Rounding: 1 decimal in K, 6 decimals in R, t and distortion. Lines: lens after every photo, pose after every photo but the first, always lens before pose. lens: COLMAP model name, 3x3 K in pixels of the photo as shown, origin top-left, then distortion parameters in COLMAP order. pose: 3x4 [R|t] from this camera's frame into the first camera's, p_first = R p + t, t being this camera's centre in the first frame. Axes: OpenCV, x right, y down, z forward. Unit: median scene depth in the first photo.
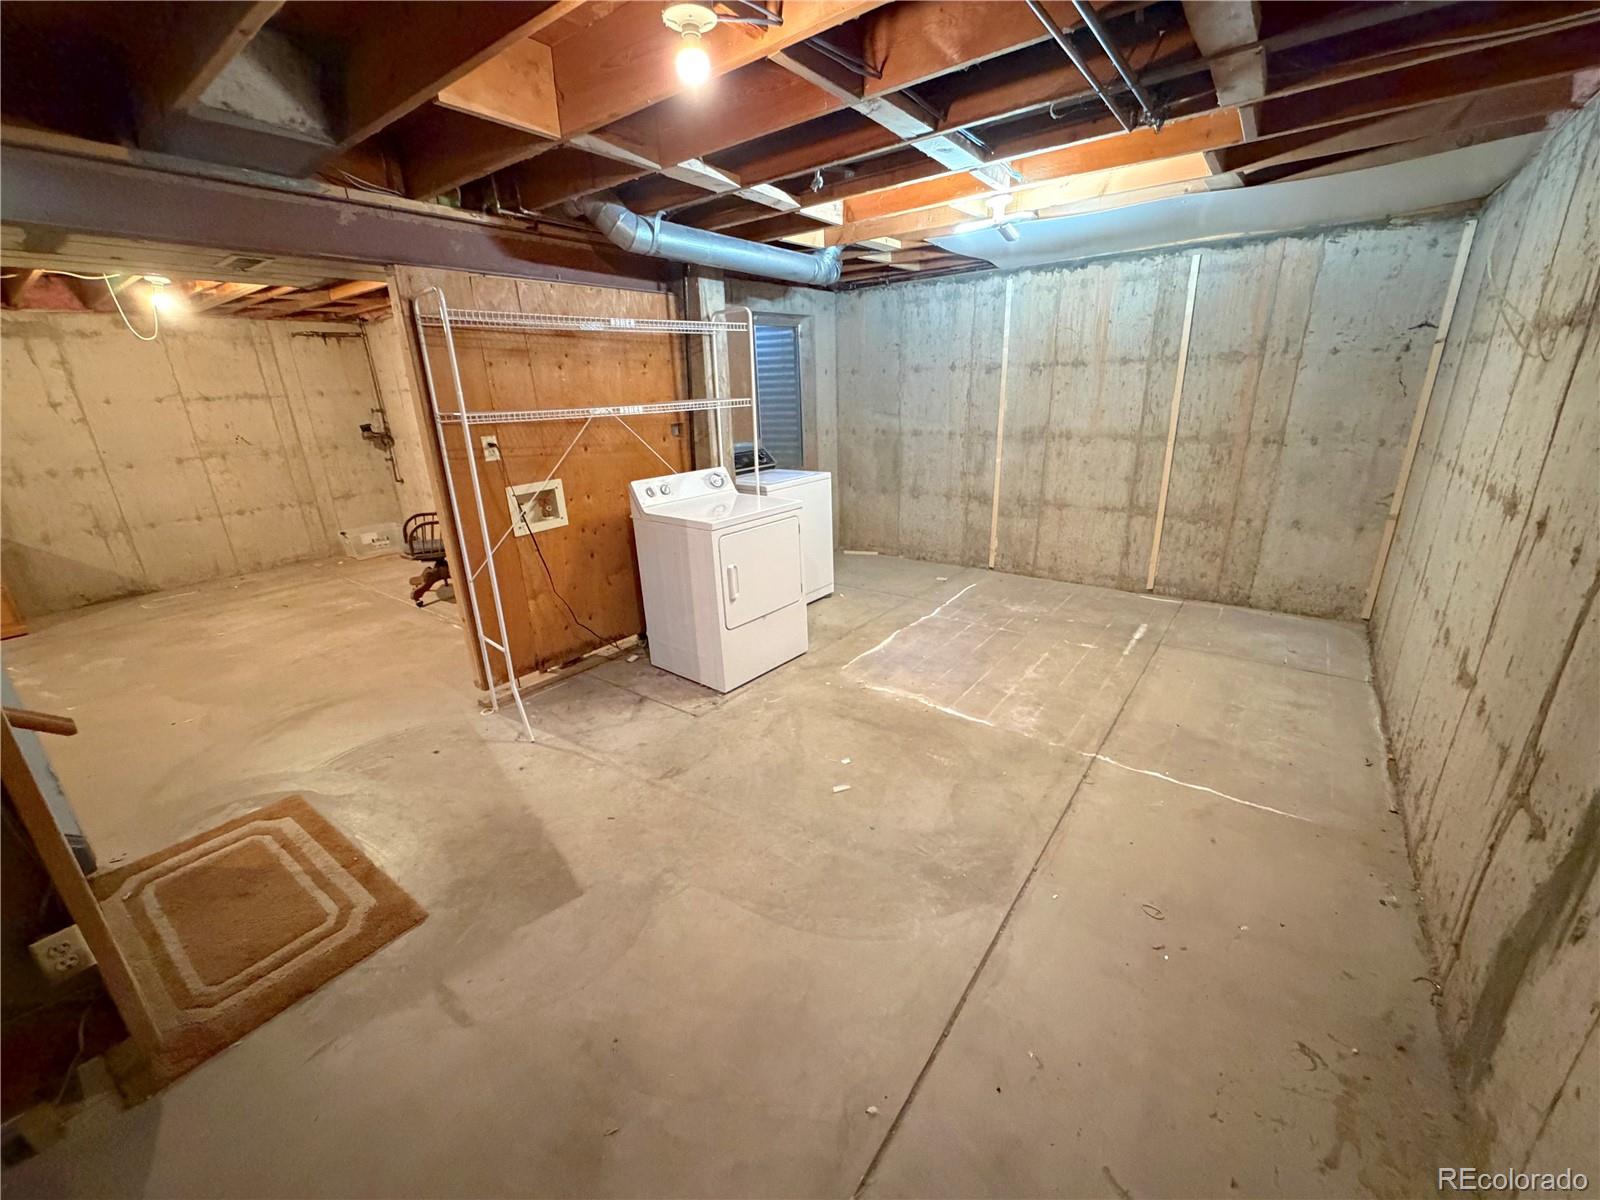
lens RADIAL K [[636.0, 0, 795.8], [0, 636.0, 601.3], [0, 0, 1]] dist [-0.001905, 0.000067]
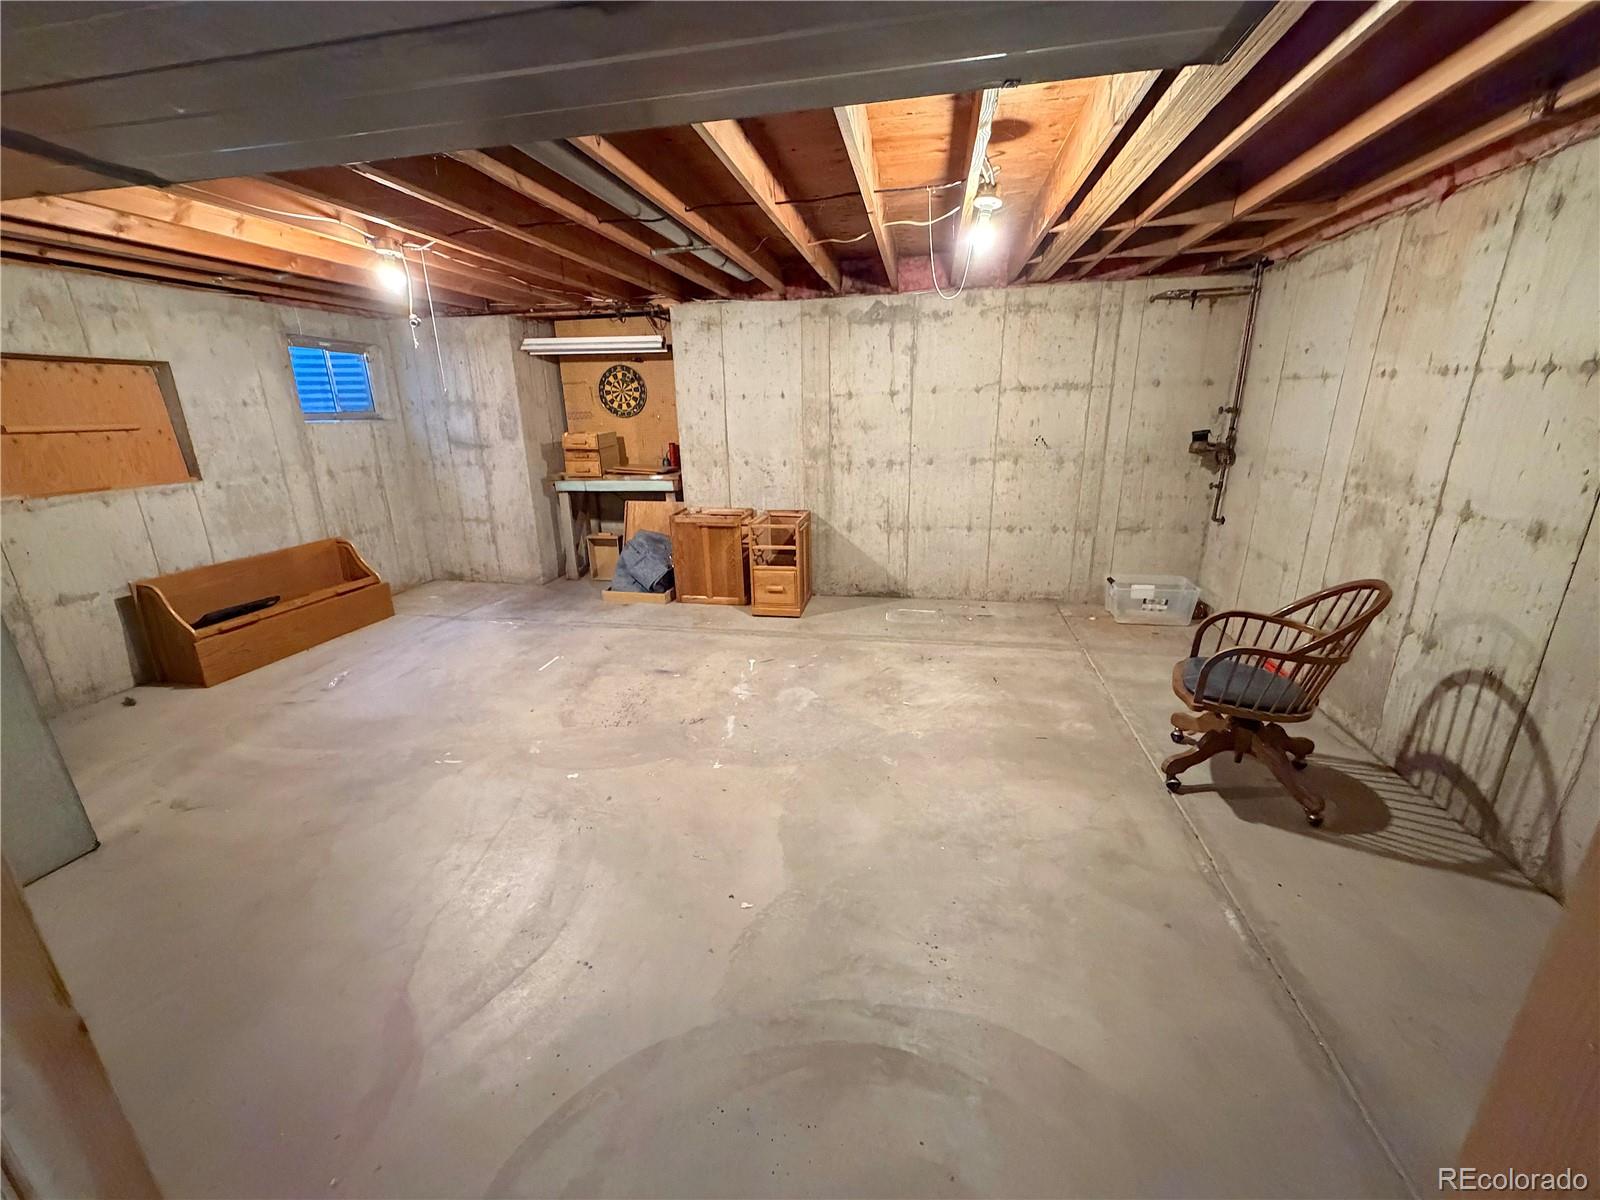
lens RADIAL K [[636.0, 0, 795.8], [0, 636.0, 601.3], [0, 0, 1]] dist [-0.001905, 0.000067]
pose [[0.435463, 0.287993, -0.852896, -0.286025], [-0.285390, 0.942738, 0.172618, -0.120937], [0.853771, 0.168239, 0.492718, 0.399492]]
